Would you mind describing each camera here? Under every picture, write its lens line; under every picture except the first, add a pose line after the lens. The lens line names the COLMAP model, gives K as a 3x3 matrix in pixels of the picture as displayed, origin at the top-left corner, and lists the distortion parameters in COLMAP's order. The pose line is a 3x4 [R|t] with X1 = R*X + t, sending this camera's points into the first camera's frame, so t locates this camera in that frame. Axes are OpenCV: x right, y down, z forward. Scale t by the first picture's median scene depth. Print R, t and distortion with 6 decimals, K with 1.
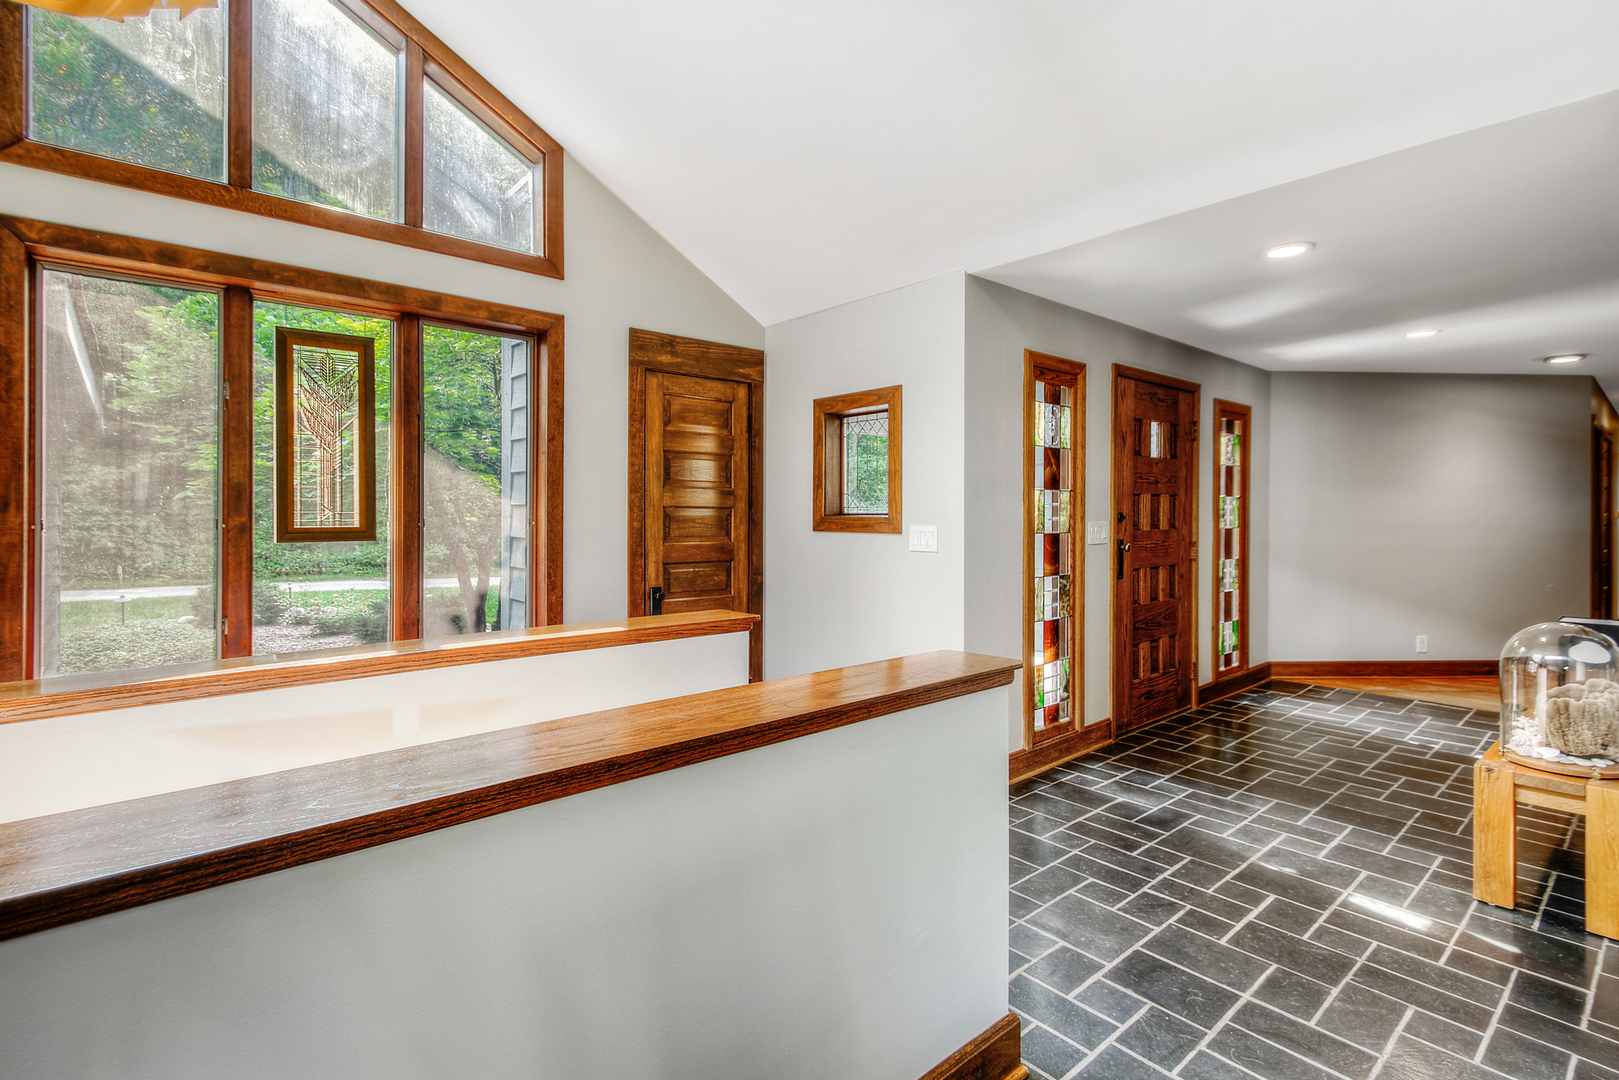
lens RADIAL K [[722.0, 0, 803.8], [0, 722.0, 517.7], [0, 0, 1]] dist [0.053895, -0.012844]
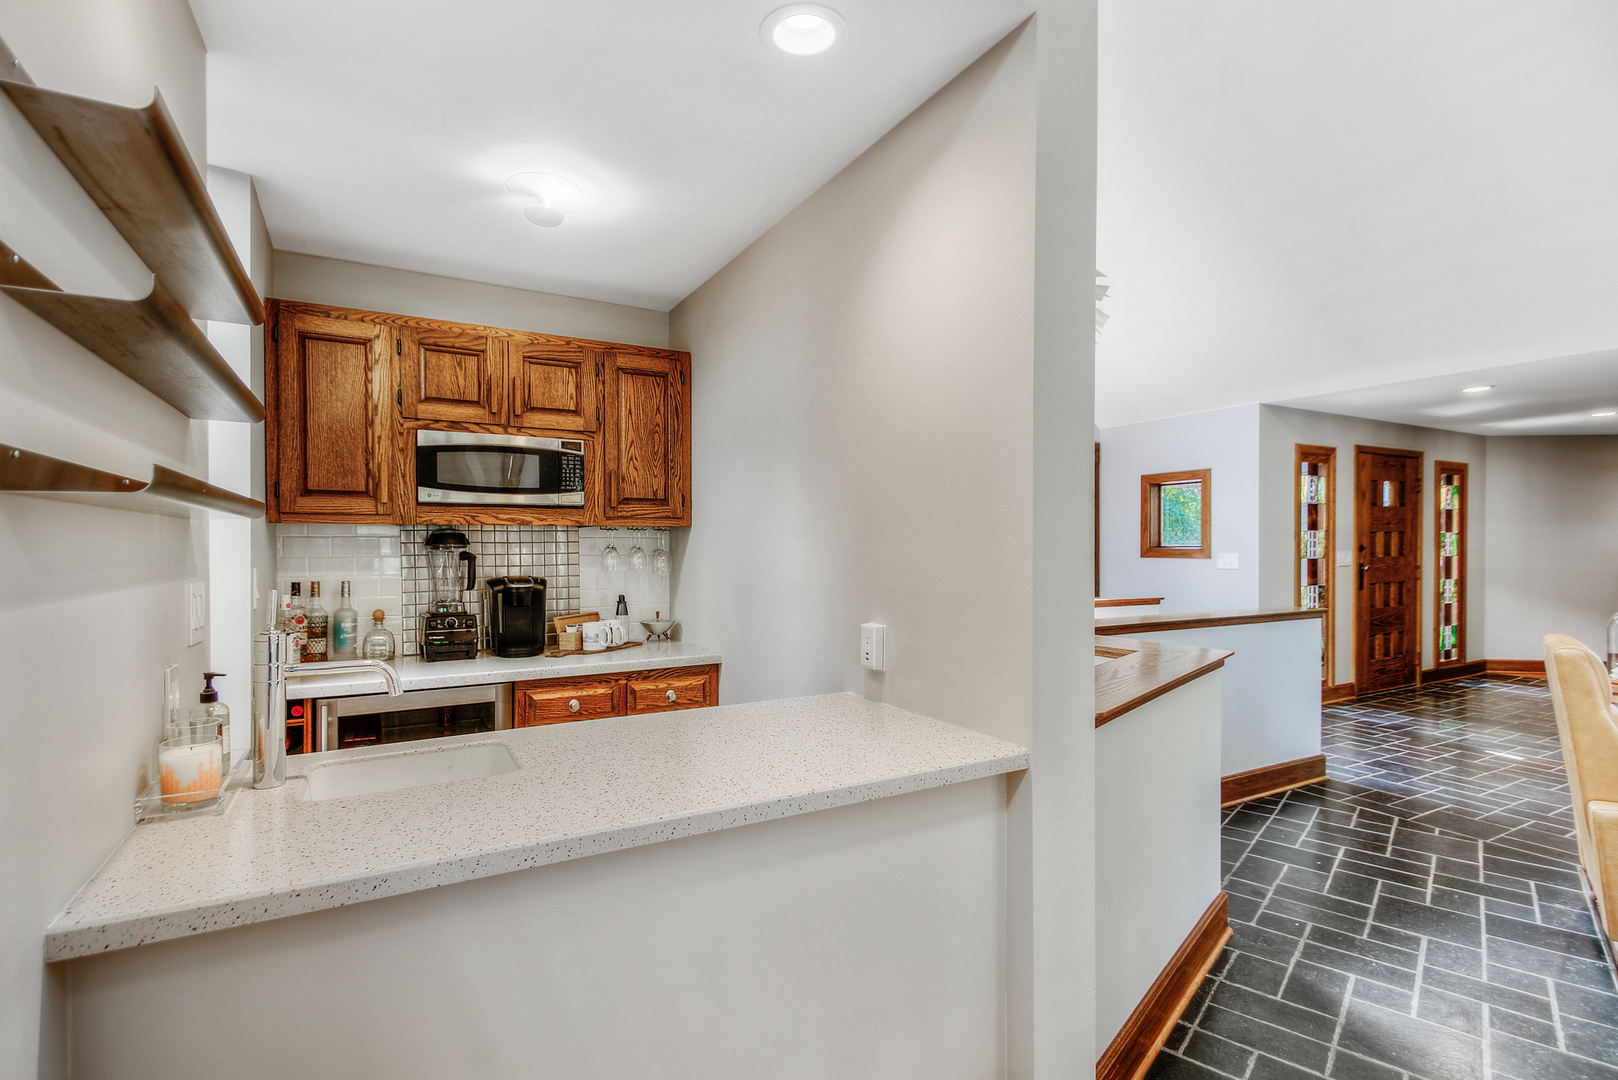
lens RADIAL K [[770.1, 0, 784.0], [0, 770.1, 551.8], [0, 0, 1]] dist [0.060890, -0.036760]
pose [[0.980342, -0.002523, -0.197291, -0.392479], [0.002760, 0.999996, 0.000926, 0.002423], [0.197287, -0.001453, 0.980345, -0.784055]]
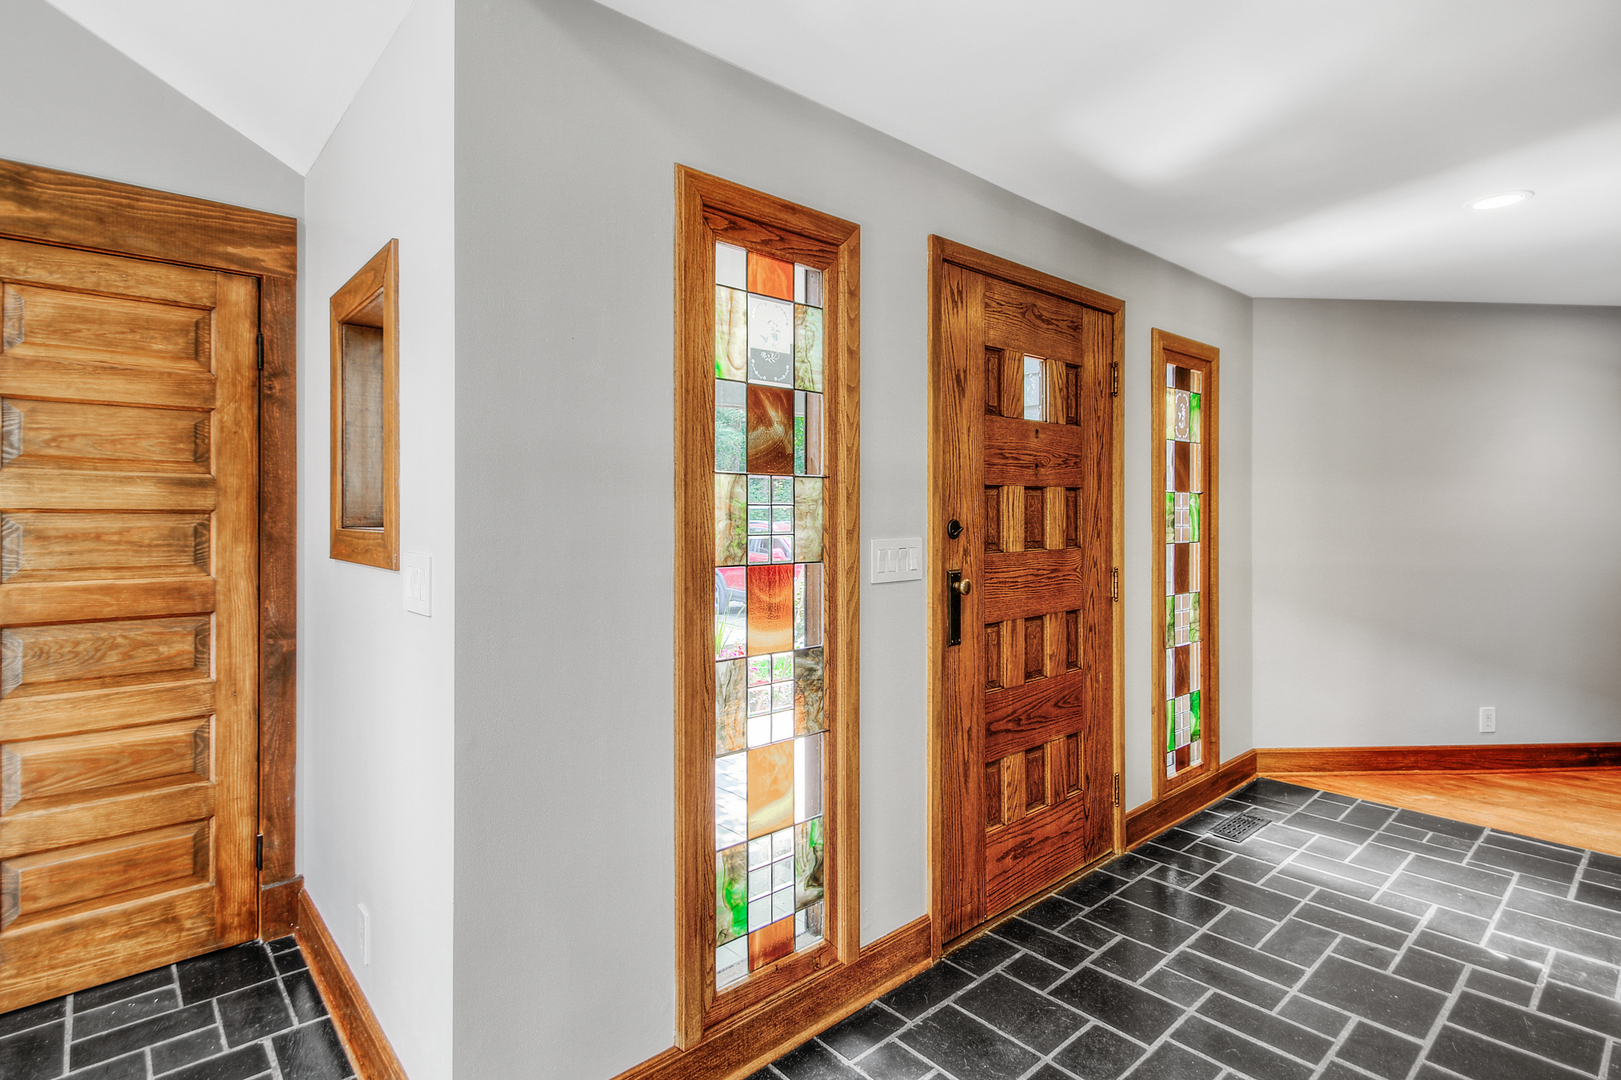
lens RADIAL K [[728.6, 0, 818.5], [0, 728.6, 508.8], [0, 0, 1]] dist [0.017580, -0.000538]
pose [[0.999957, -0.001151, -0.009222, 0.337293], [0.001033, 0.999918, -0.012733, -0.008390], [0.009236, 0.012723, 0.999876, 0.462633]]
